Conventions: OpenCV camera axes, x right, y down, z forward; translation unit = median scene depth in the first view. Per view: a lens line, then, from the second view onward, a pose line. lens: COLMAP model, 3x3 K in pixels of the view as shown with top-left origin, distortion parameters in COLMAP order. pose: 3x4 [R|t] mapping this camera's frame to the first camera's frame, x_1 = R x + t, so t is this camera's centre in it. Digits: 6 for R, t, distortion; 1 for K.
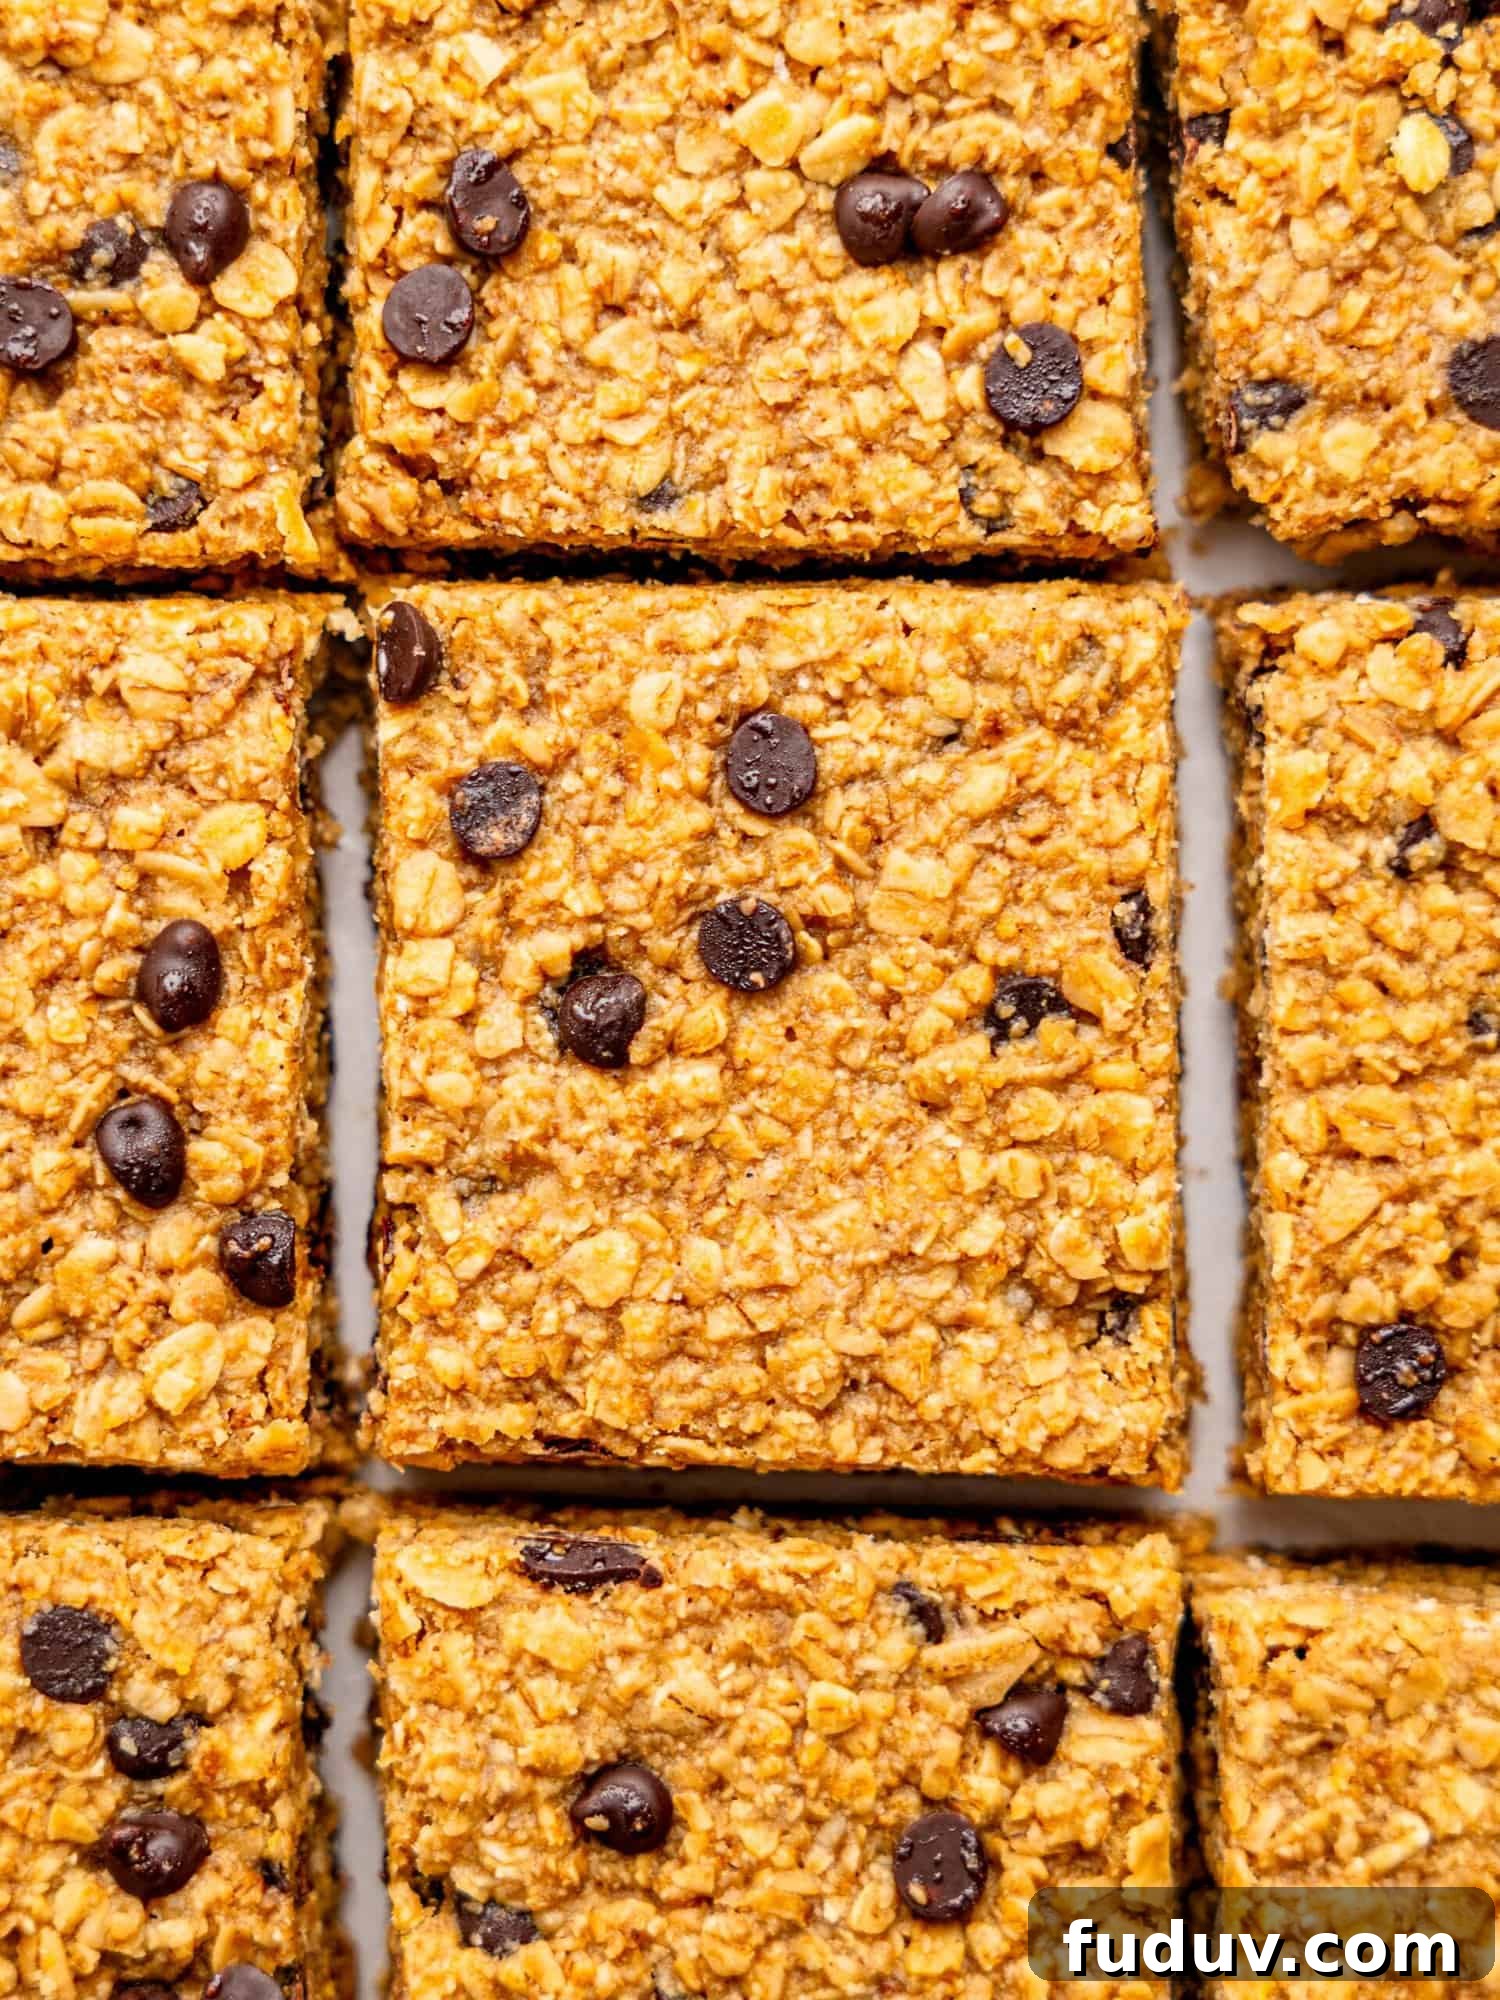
lens RADIAL K [[4930.1, 0, 592.6], [0, 4930.1, 997.7], [0, 0, 1]] dist [-0.015214, 0.012855]
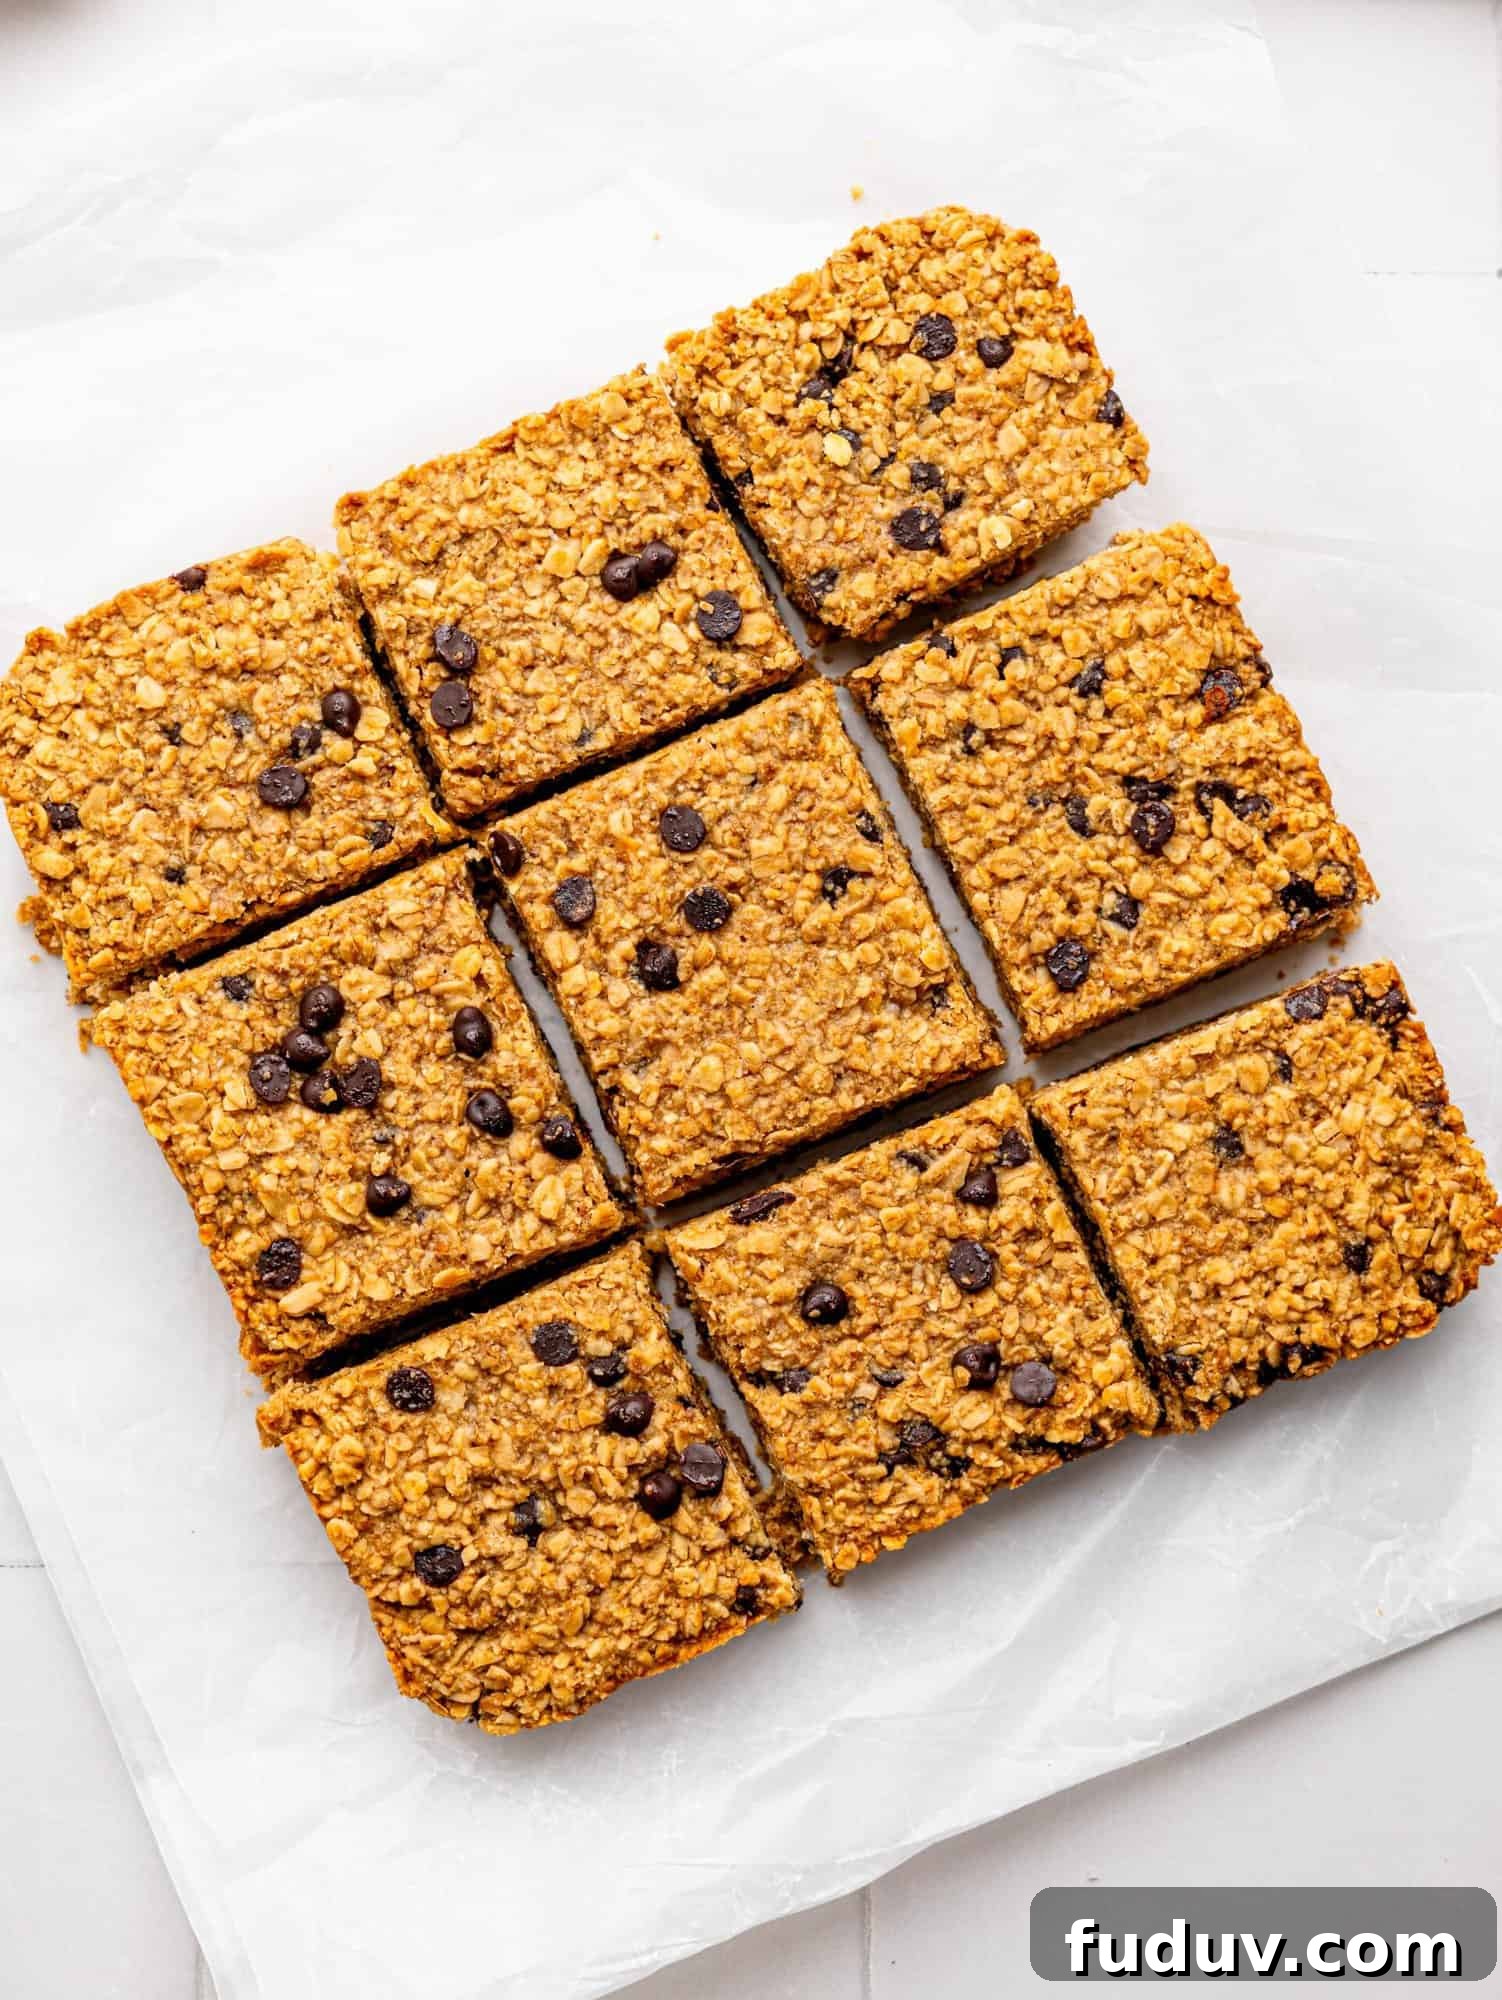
lens RADIAL K [[4930.1, 0, 593.6], [0, 4930.1, 997.7], [0, 0, 1]] dist [-0.015214, 0.012855]
pose [[0.910707, -0.412715, 0.016705, -0.065291], [0.412328, 0.905971, -0.095924, 0.208724], [0.024455, 0.094247, 0.995248, -1.127232]]
